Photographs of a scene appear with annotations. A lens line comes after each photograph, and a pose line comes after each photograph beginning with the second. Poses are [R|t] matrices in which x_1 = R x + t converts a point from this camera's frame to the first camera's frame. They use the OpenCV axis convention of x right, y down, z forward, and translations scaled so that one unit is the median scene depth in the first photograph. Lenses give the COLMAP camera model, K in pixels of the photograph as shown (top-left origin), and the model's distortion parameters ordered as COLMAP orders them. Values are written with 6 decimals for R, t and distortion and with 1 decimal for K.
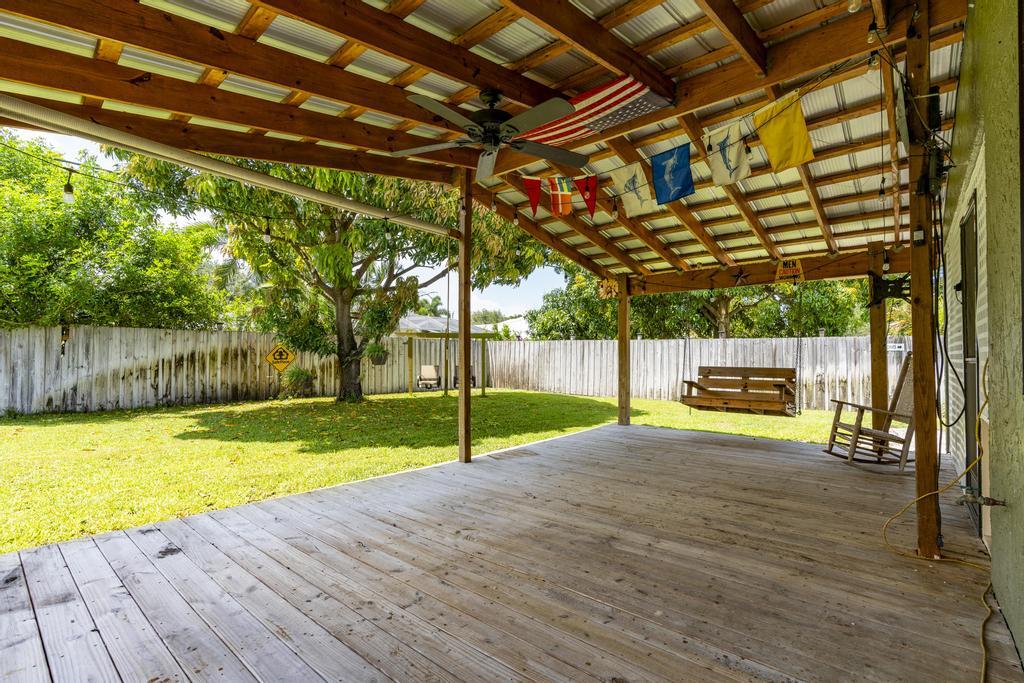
lens RADIAL K [[473.1, 0, 511.5], [0, 473.1, 344.9], [0, 0, 1]] dist [-0.011323, 0.000708]
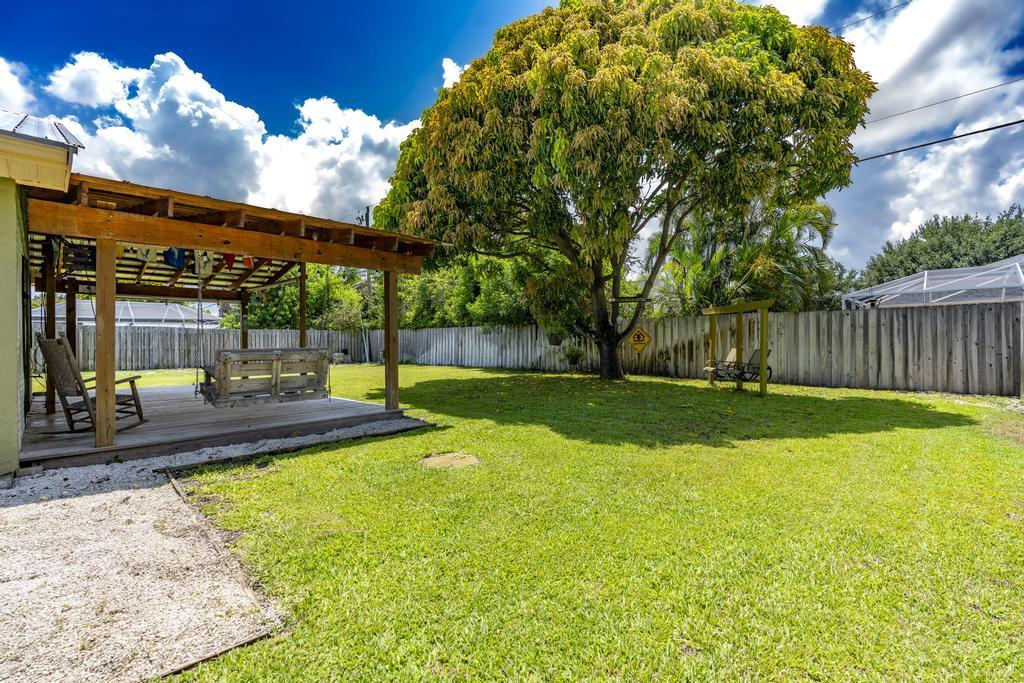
lens RADIAL K [[456.3, 0, 512.0], [0, 456.3, 341.5], [0, 0, 1]] dist [-0.013855, 0.005878]
pose [[-0.062351, -0.002663, -0.998051, 0.999948], [0.033237, 0.999436, -0.004743, 0.040271], [0.997501, -0.033468, -0.062227, 1.150787]]
